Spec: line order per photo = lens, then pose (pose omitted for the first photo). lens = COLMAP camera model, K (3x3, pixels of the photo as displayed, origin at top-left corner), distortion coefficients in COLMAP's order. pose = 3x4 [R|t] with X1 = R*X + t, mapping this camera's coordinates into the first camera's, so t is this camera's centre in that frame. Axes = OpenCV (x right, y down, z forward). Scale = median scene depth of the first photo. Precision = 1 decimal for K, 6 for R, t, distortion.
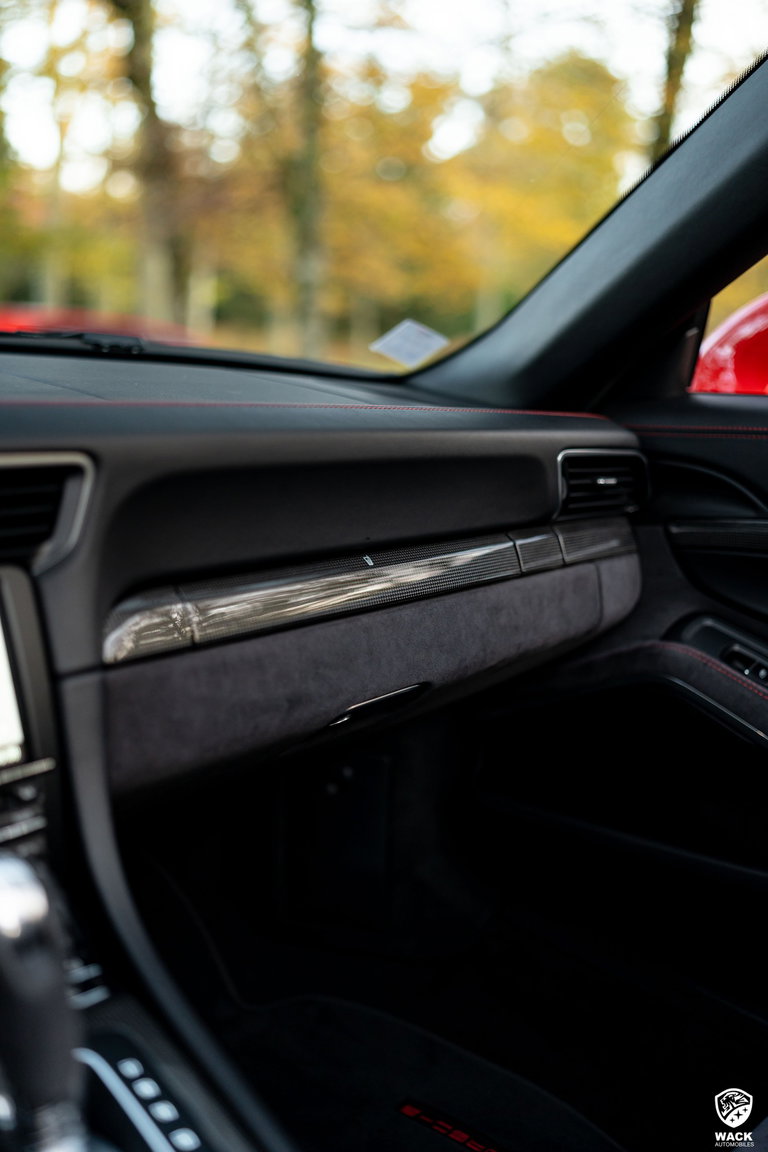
lens RADIAL K [[1174.2, 0, 385.0], [0, 1174.2, 577.0], [0, 0, 1]] dist [0.092325, 0.000000]
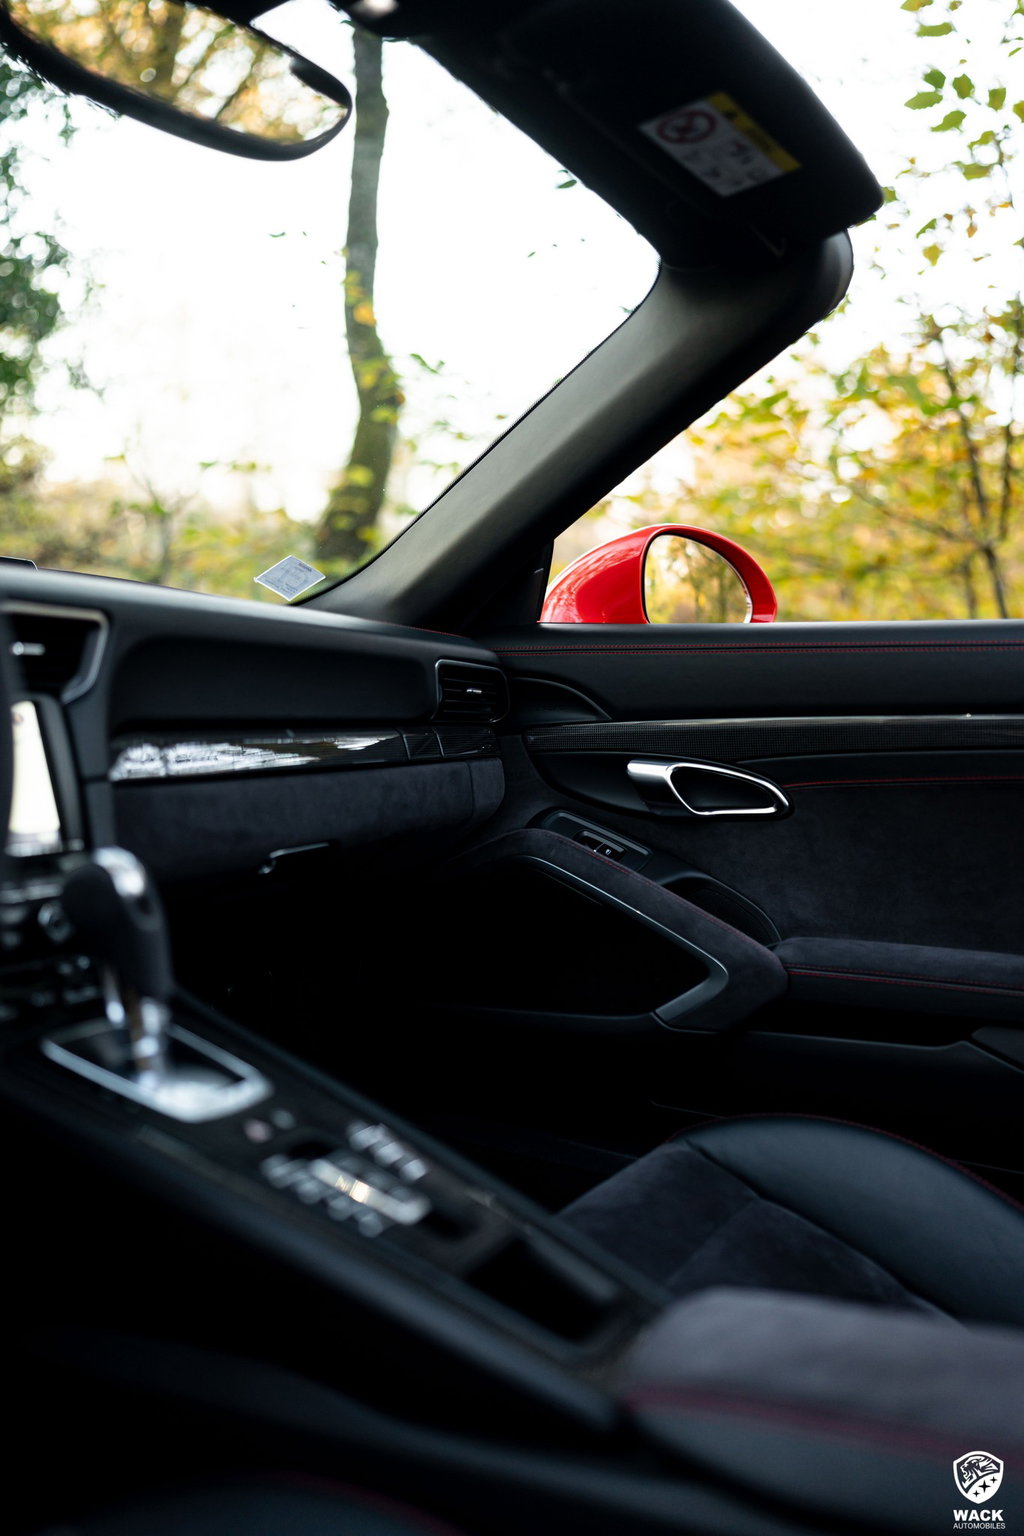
lens RADIAL K [[1565.6, 0, 511.2], [0, 1565.6, 768.0], [0, 0, 1]] dist [0.092325, 0.000000]
pose [[0.971352, -0.003620, 0.237617, -0.146767], [0.034130, 0.991643, -0.124415, 0.191445], [-0.235181, 0.128960, 0.963358, -0.495093]]
